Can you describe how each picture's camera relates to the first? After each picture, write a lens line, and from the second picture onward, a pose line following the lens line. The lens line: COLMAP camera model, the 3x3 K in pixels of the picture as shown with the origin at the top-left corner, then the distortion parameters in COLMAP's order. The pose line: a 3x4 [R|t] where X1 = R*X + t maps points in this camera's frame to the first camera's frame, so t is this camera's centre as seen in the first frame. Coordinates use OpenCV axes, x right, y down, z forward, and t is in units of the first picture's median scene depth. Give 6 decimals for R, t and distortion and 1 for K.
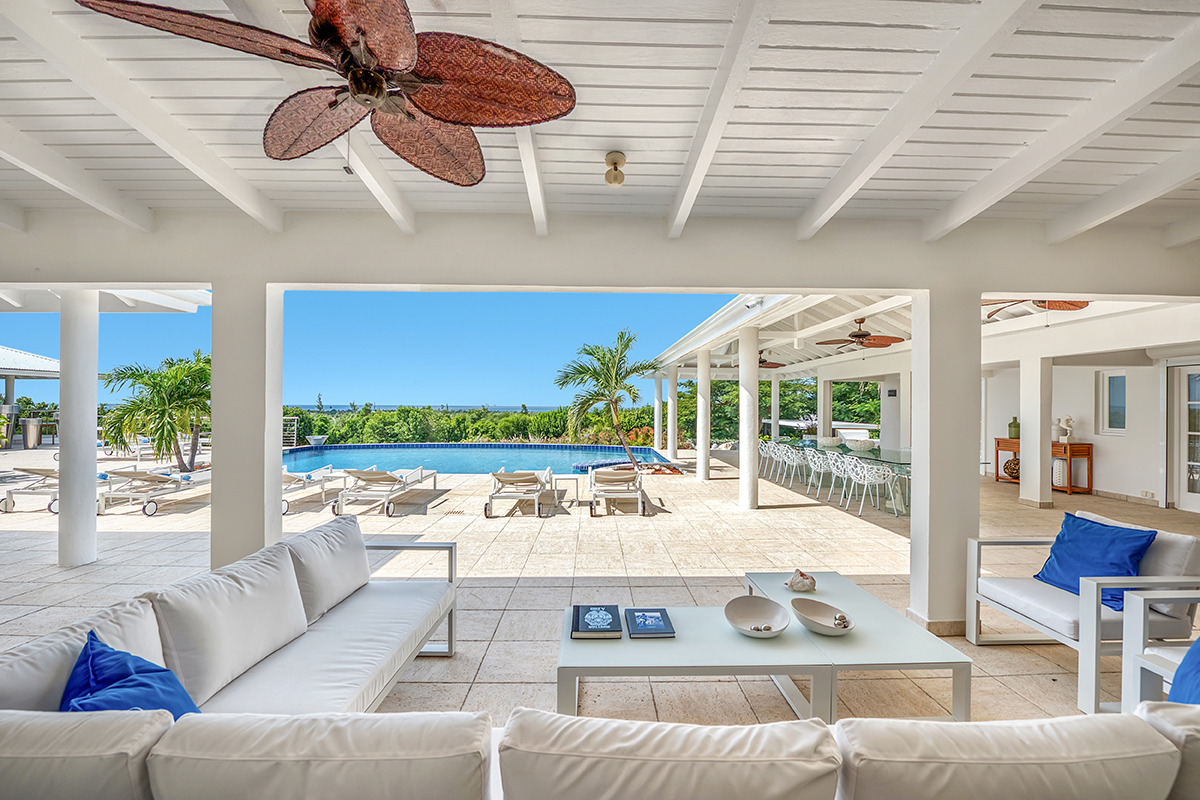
lens RADIAL K [[500.2, 0, 606.0], [0, 500.2, 402.3], [0, 0, 1]] dist [-0.018395, -0.000679]
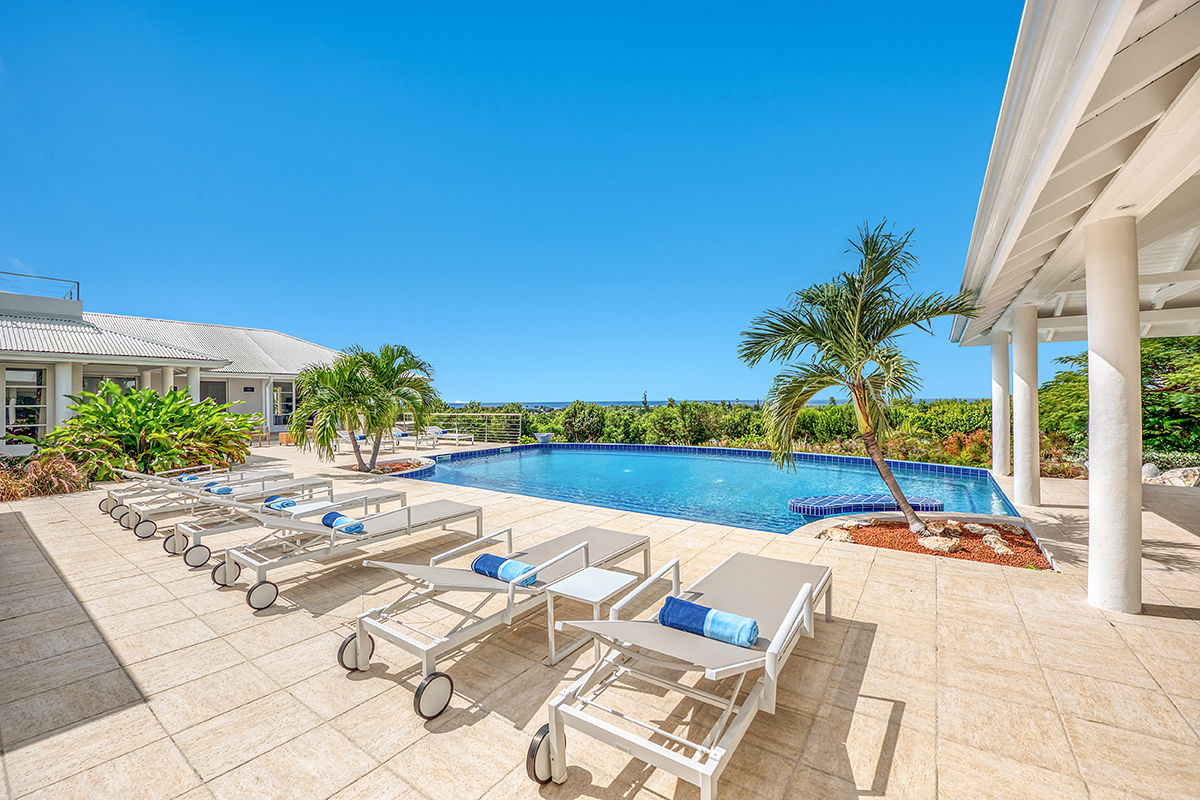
lens RADIAL K [[500.2, 0, 577.3], [0, 500.2, 400.5], [0, 0, 1]] dist [-0.018395, -0.000679]
pose [[0.798716, -0.015568, -0.601507, 0.085277], [0.019929, 0.999801, 0.000587, 0.006839], [0.601378, -0.012457, 0.798867, 0.428560]]
